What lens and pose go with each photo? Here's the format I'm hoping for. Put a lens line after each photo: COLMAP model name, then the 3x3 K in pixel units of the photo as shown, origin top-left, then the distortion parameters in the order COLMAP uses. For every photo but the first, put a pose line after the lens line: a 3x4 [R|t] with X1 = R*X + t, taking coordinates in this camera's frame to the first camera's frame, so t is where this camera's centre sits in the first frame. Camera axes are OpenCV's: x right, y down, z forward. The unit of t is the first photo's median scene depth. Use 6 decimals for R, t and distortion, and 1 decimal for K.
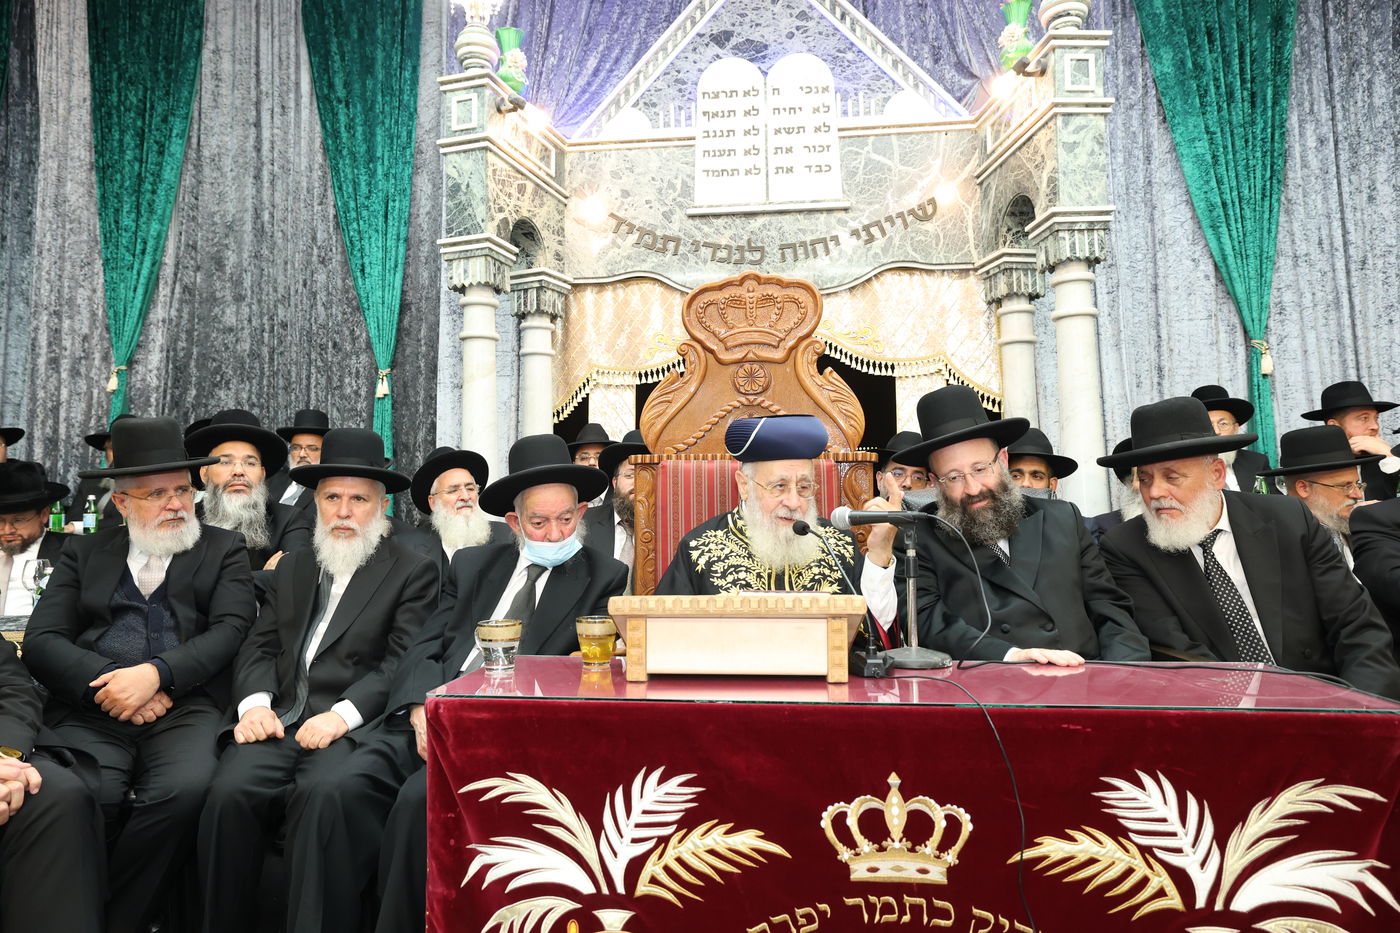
lens RADIAL K [[927.1, 0, 696.6], [0, 927.1, 450.6], [0, 0, 1]] dist [0.017067, 0.016568]
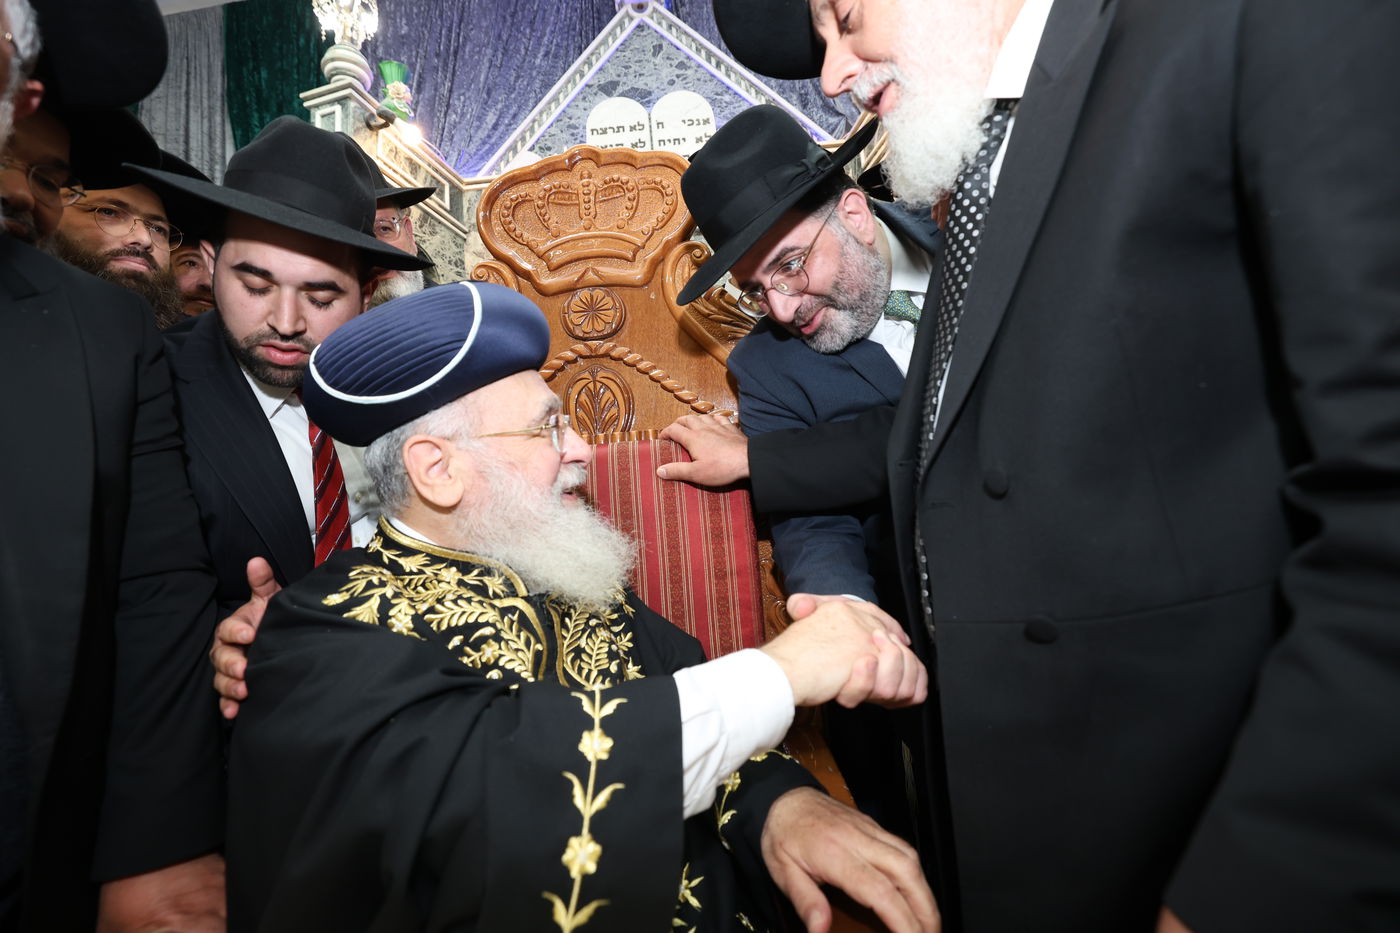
lens RADIAL K [[606.3, 0, 698.1], [0, 606.3, 459.8], [0, 0, 1]] dist [-0.040376, 0.012296]
pose [[0.994791, -0.064570, 0.078875, 0.047306], [0.067434, 0.997137, -0.034207, 0.019523], [-0.076441, 0.039348, 0.996297, 0.314635]]
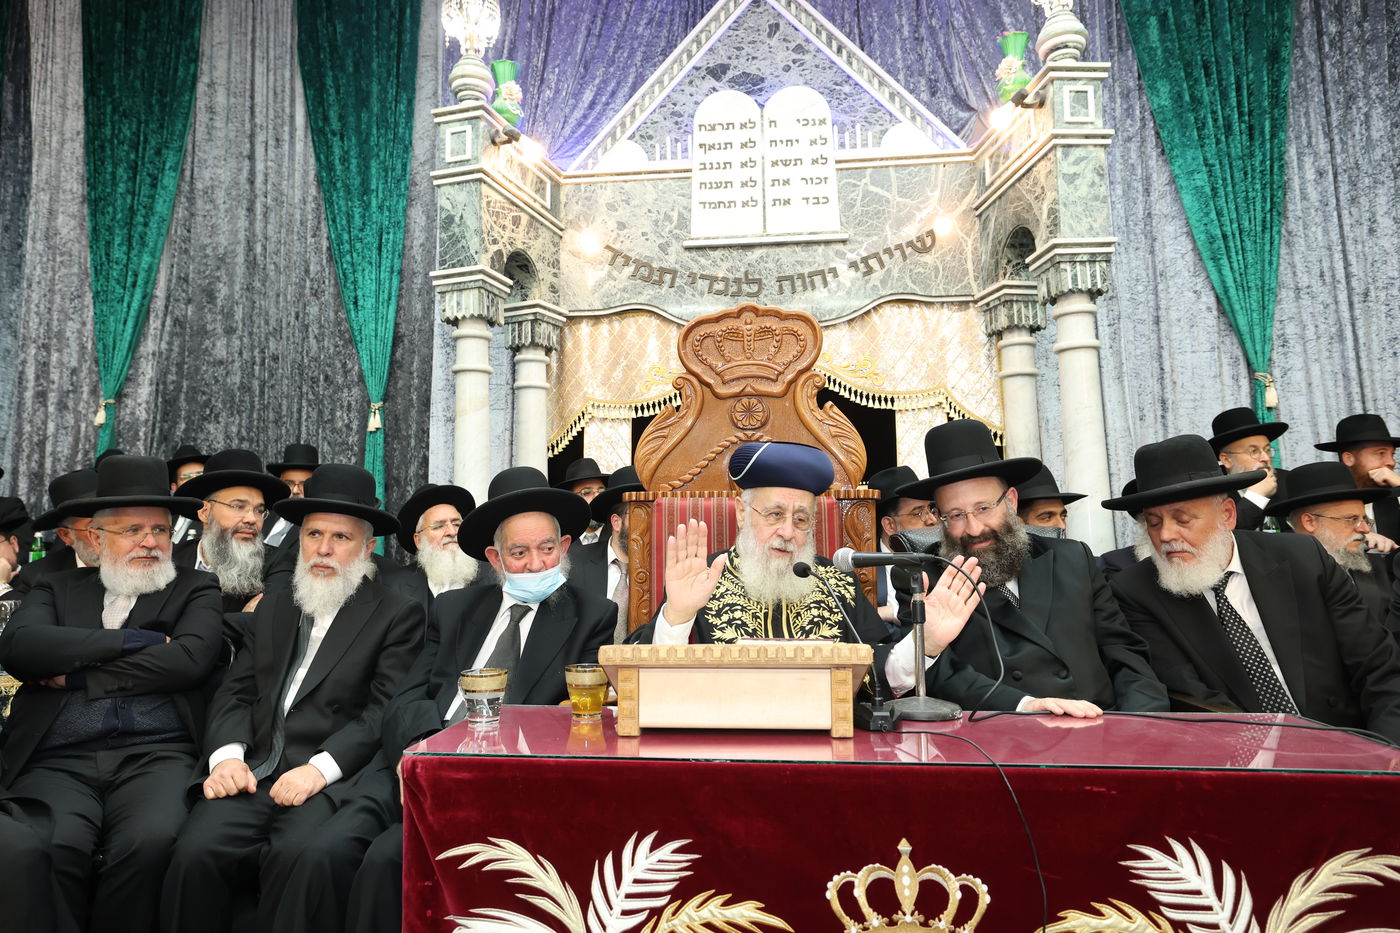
lens RADIAL K [[927.1, 0, 696.2], [0, 927.1, 452.2], [0, 0, 1]] dist [0.017067, 0.016568]
pose [[0.999996, -0.000959, 0.002478, 0.000652], [0.001038, 0.999485, -0.032059, -0.002966], [-0.002446, 0.032062, 0.999483, 0.016533]]
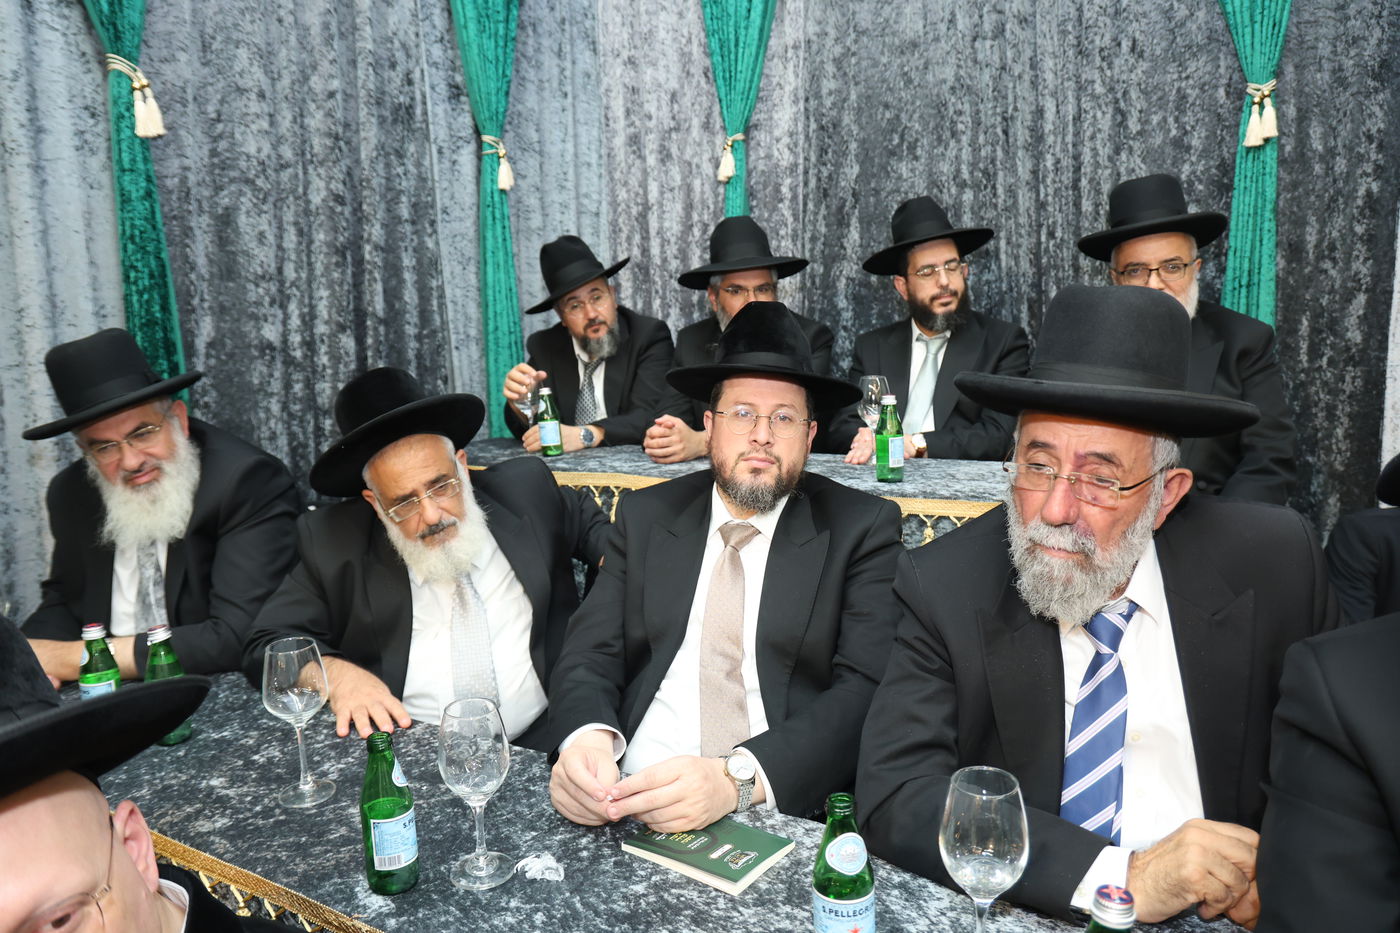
lens RADIAL K [[929.7, 0, 702.2], [0, 929.7, 494.0], [0, 0, 1]] dist [-0.063412, 0.033897]
pose [[0.904130, 0.056254, -0.423539, -0.398961], [0.061314, 0.963951, 0.258919, -0.024531], [0.422836, -0.260065, 0.868087, 0.448864]]
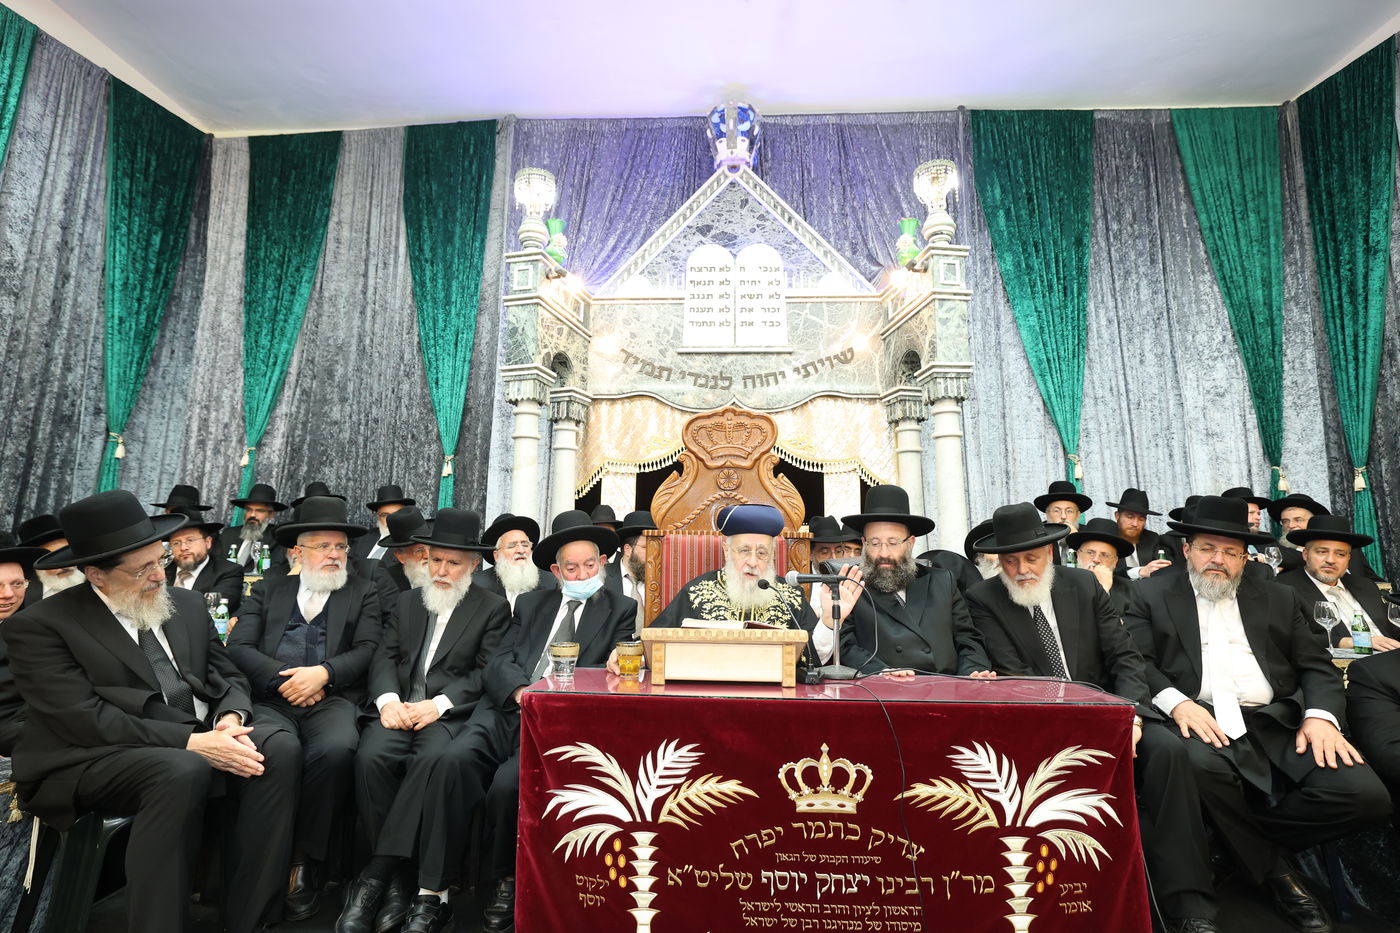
lens RADIAL K [[726.8, 0, 704.1], [0, 726.8, 461.5], [0, 0, 1]] dist [-0.022929, 0.016555]
pose [[0.998255, 0.029000, 0.051434, -0.020361], [-0.025162, 0.996958, -0.073770, -0.010491], [-0.053417, 0.072347, 0.995948, -0.073236]]
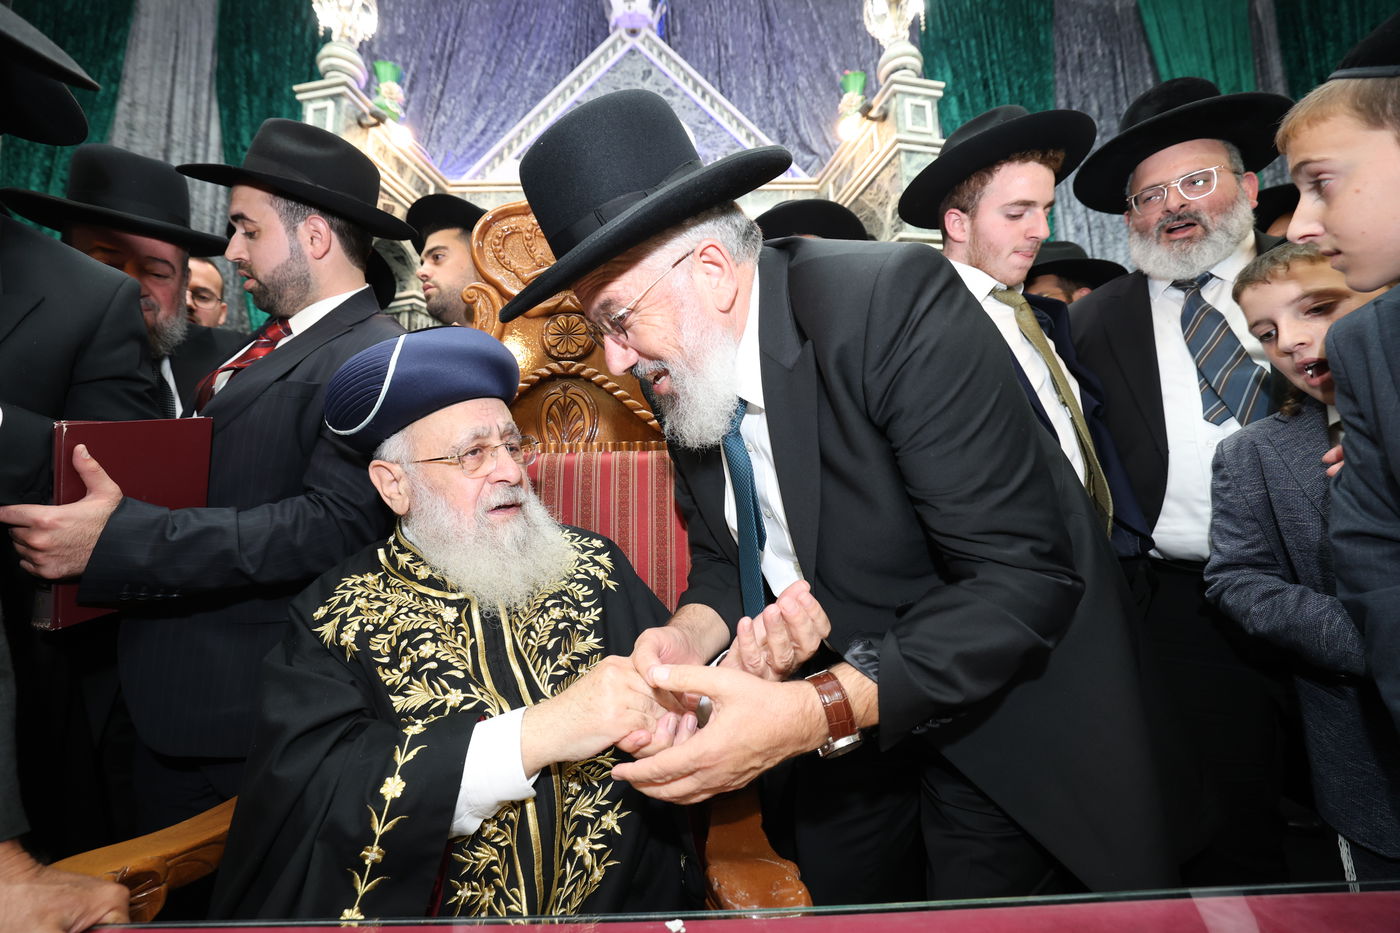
lens RADIAL K [[606.3, 0, 692.4], [0, 606.3, 465.7], [0, 0, 1]] dist [-0.040376, 0.012296]
pose [[0.991229, 0.007039, 0.131969, 0.048502], [-0.001912, 0.999240, -0.038935, 0.019352], [-0.132142, 0.038341, 0.990489, 0.283433]]
